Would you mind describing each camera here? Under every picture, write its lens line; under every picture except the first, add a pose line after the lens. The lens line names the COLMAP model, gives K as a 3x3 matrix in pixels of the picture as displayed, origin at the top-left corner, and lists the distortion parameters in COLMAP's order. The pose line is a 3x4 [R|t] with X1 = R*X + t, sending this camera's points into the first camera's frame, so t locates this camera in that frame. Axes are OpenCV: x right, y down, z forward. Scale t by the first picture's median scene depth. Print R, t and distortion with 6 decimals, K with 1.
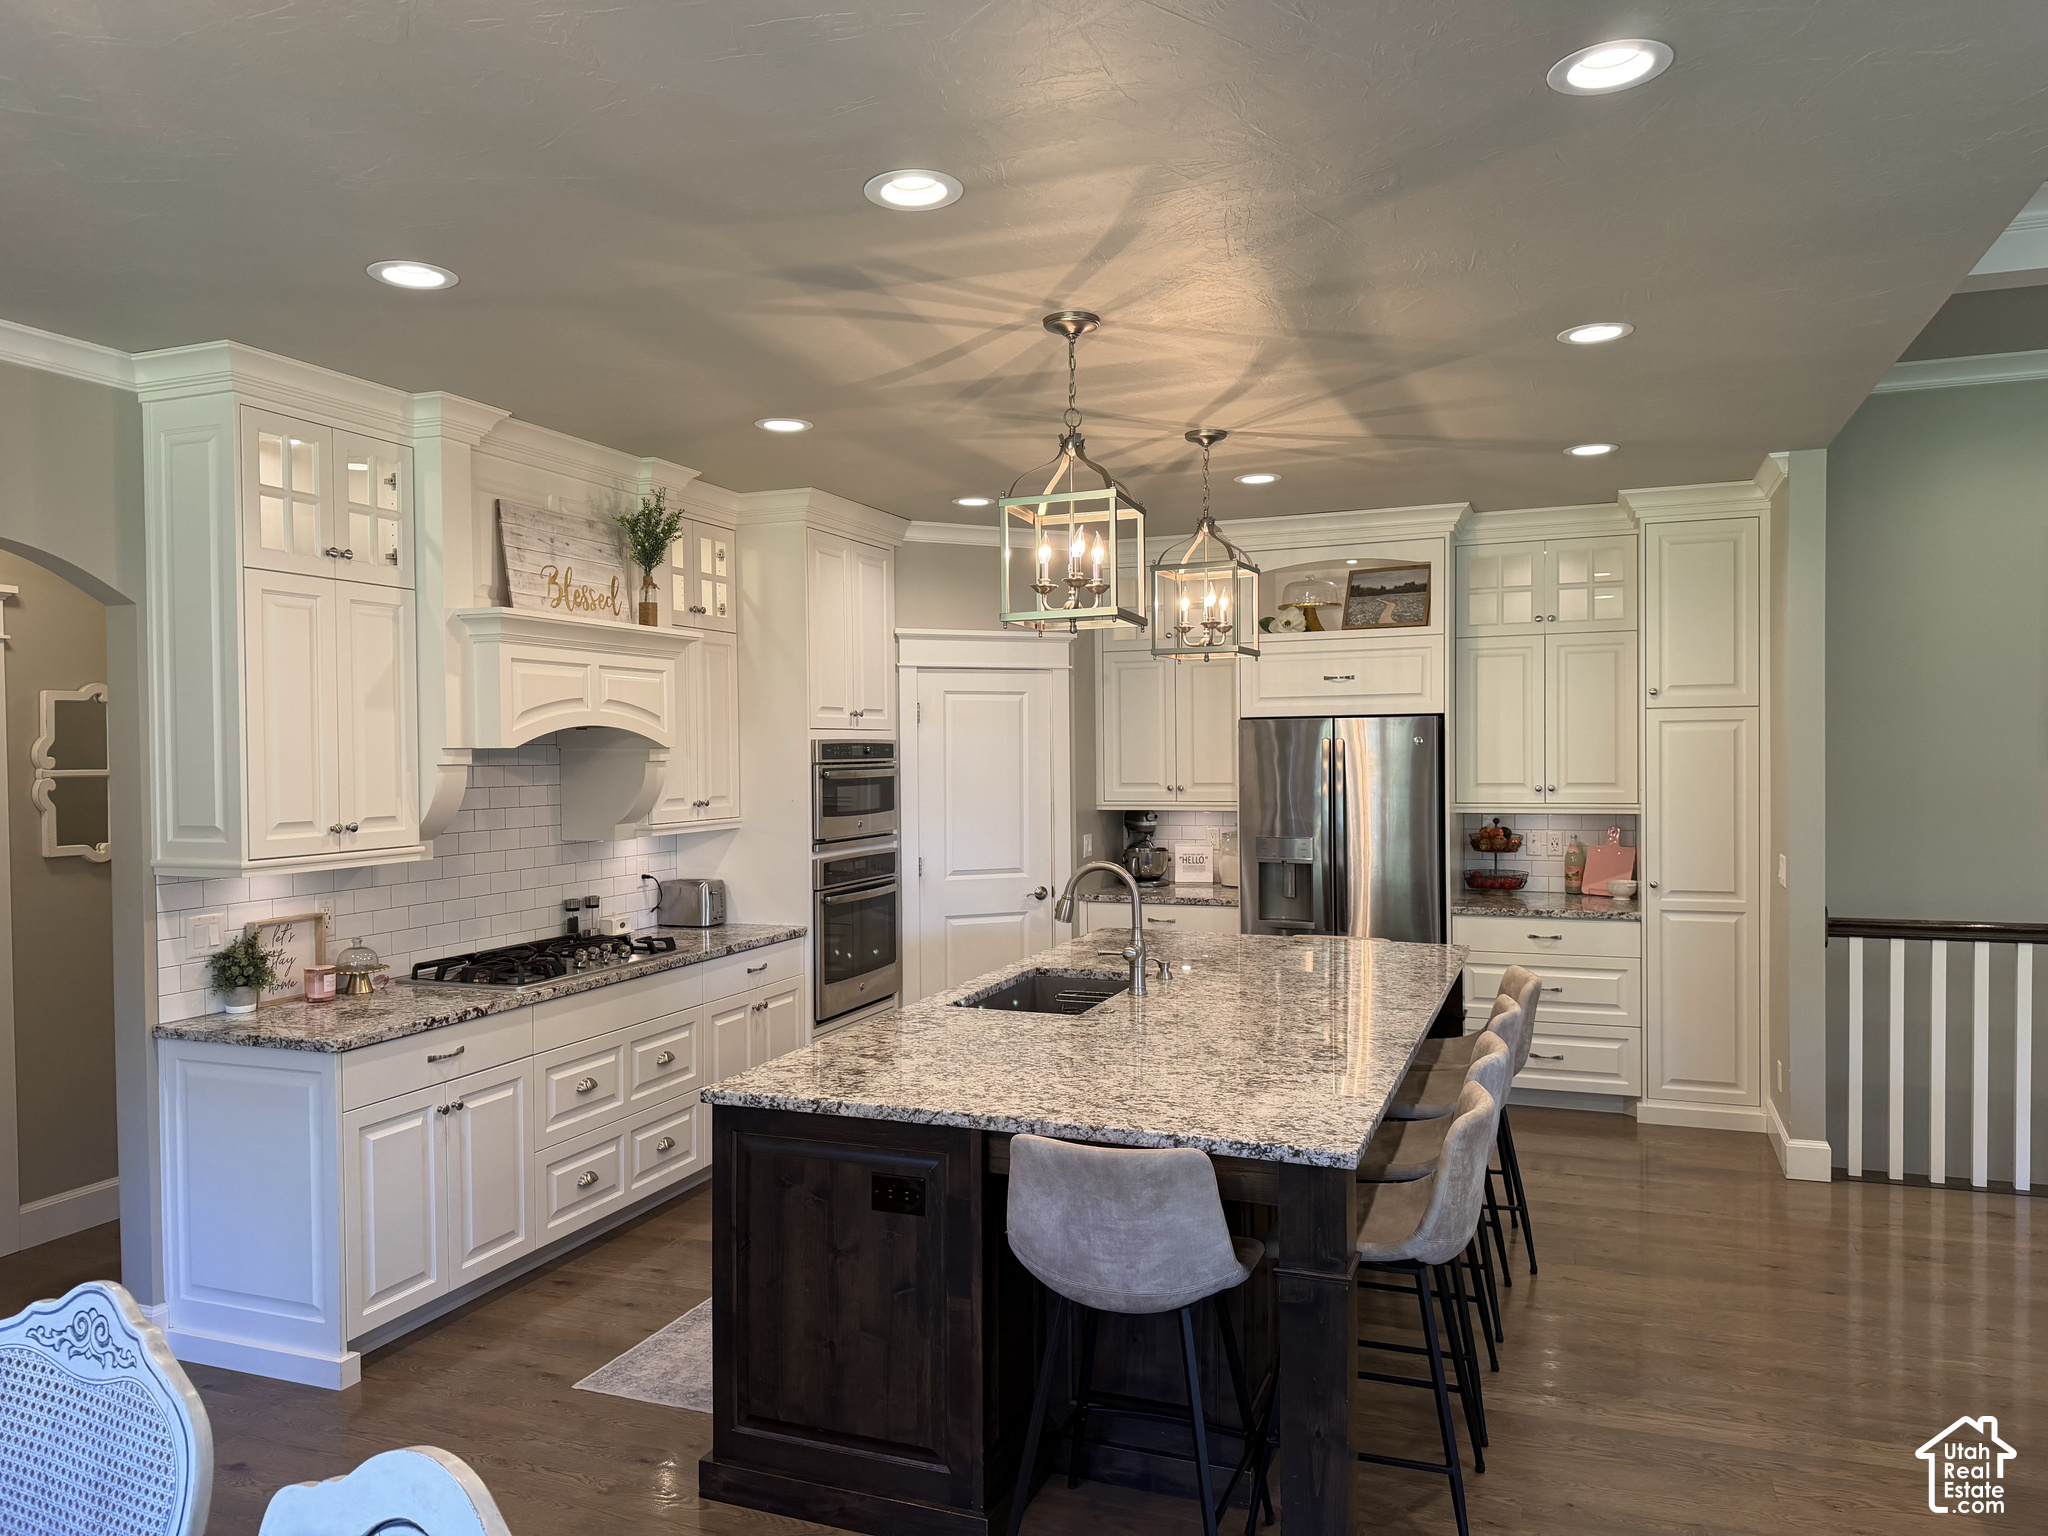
lens RADIAL K [[1423.8, 0, 1024.0], [0, 1423.8, 768.0], [0, 0, 1]] dist [0.188061, -0.353205]
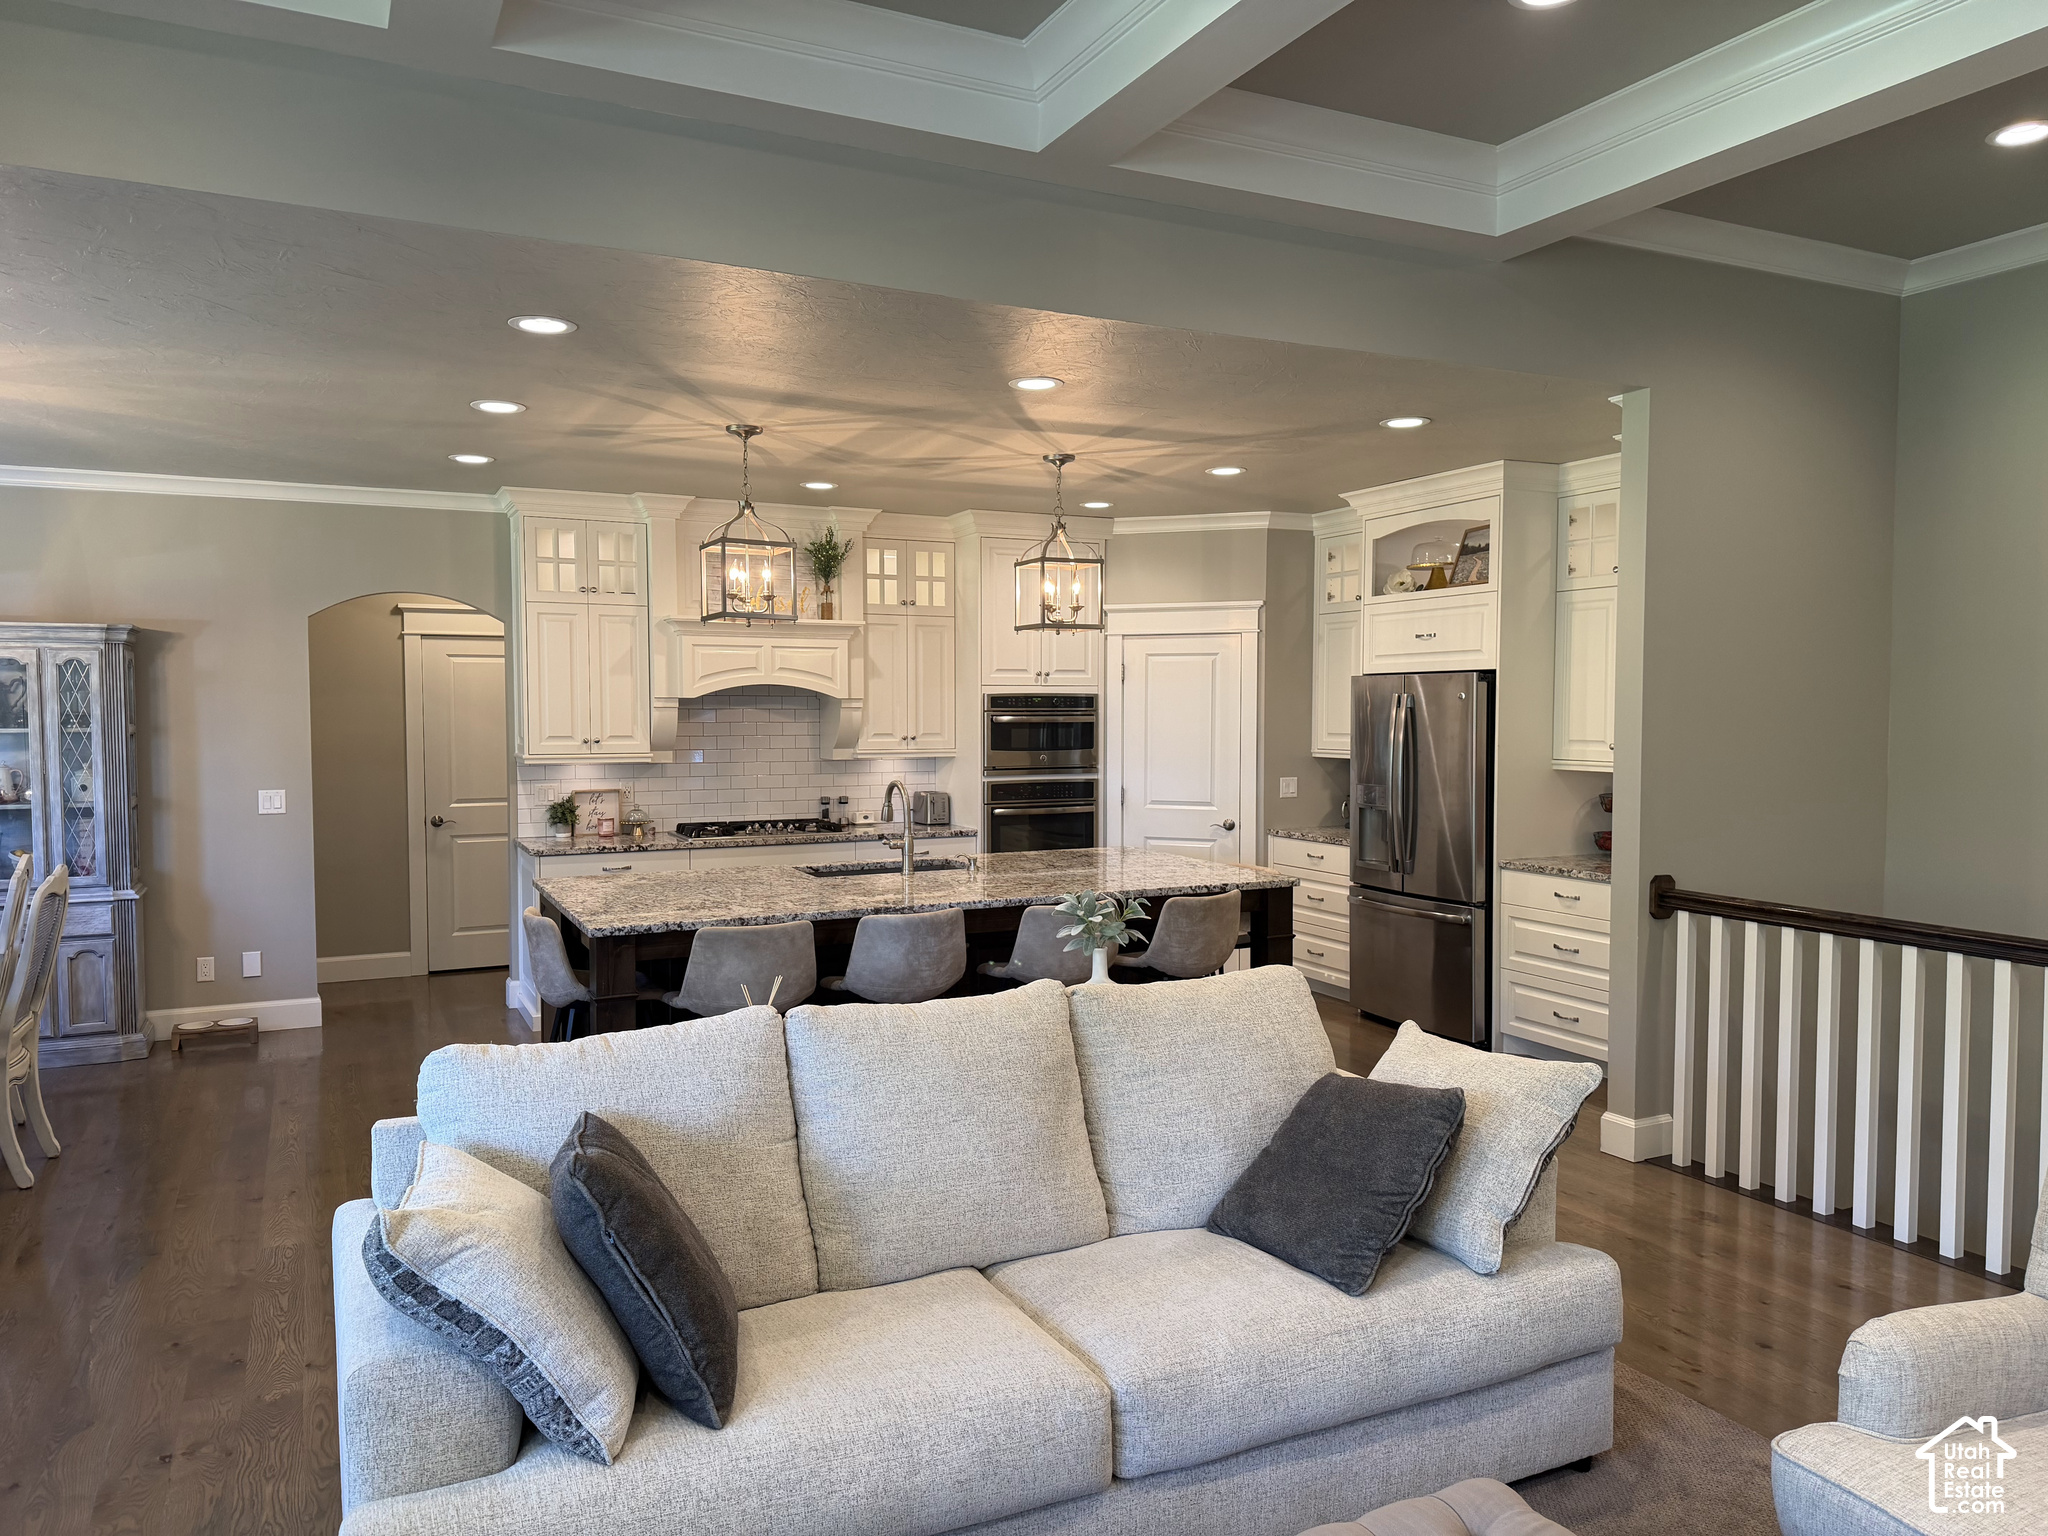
lens RADIAL K [[1423.8, 0, 1024.0], [0, 1423.8, 768.0], [0, 0, 1]] dist [0.188061, -0.353205]
pose [[0.733646, 0.040408, -0.678329, 0.917001], [-0.015986, 0.998980, 0.042220, -0.007742], [0.679343, -0.020131, 0.733544, 0.031195]]
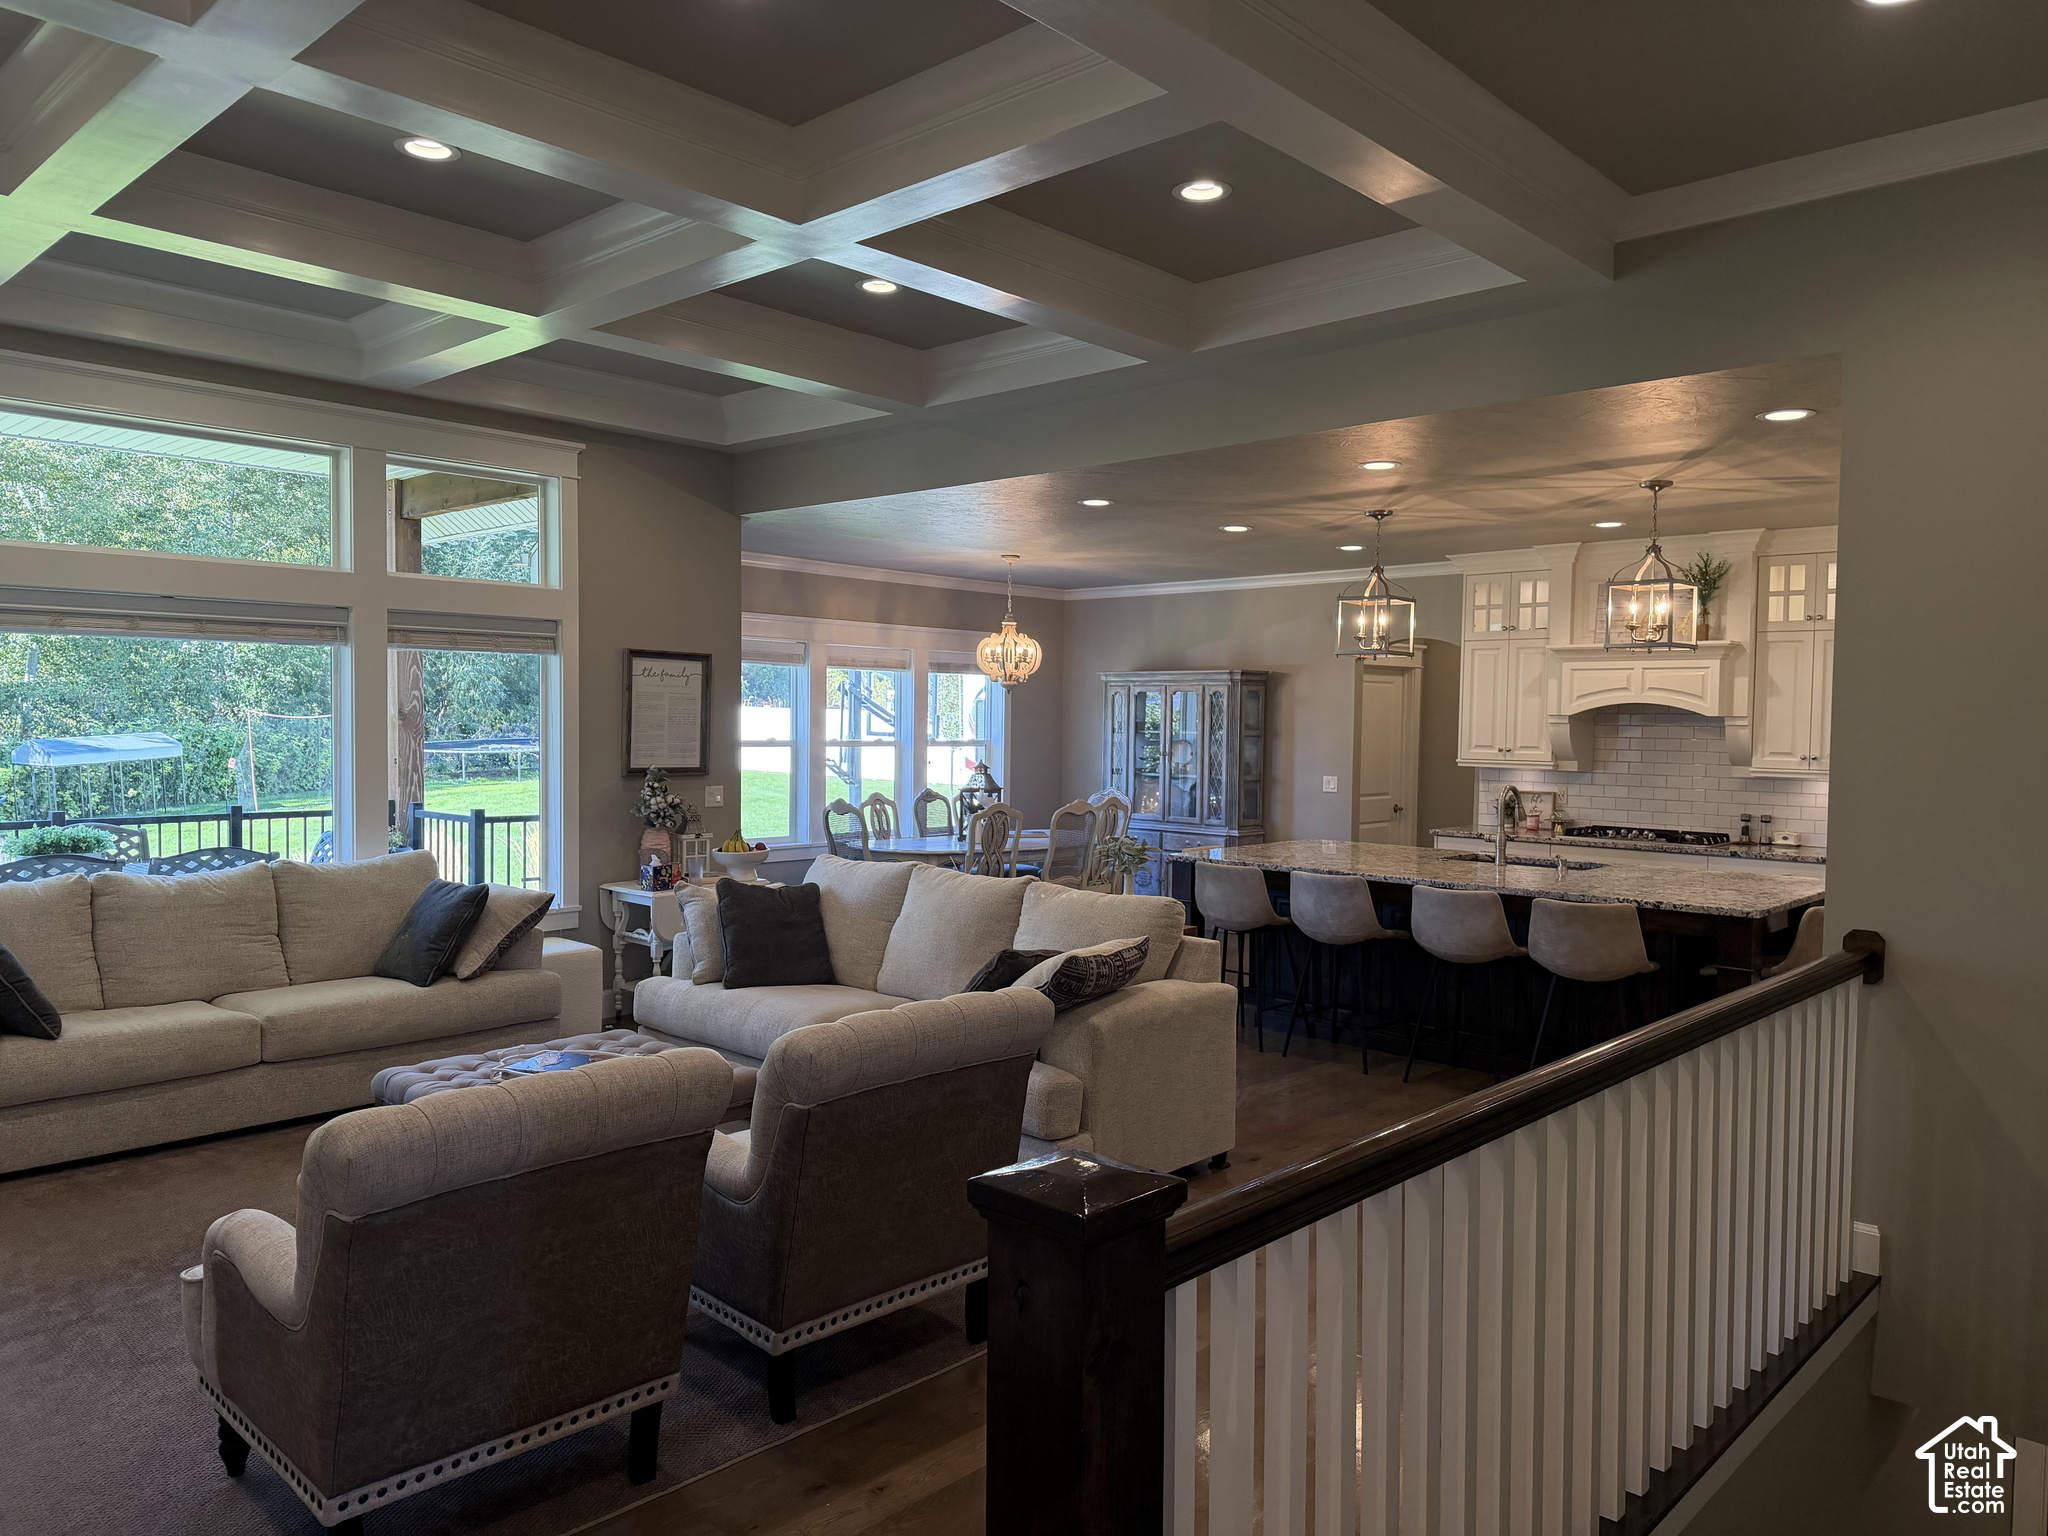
lens RADIAL K [[1423.8, 0, 1024.0], [0, 1423.8, 768.0], [0, 0, 1]] dist [0.188061, -0.353205]
pose [[-0.390484, 0.038975, -0.919784, 1.502597], [-0.019801, 0.998517, 0.050718, -0.023817], [0.920397, 0.038017, -0.389133, 0.939726]]
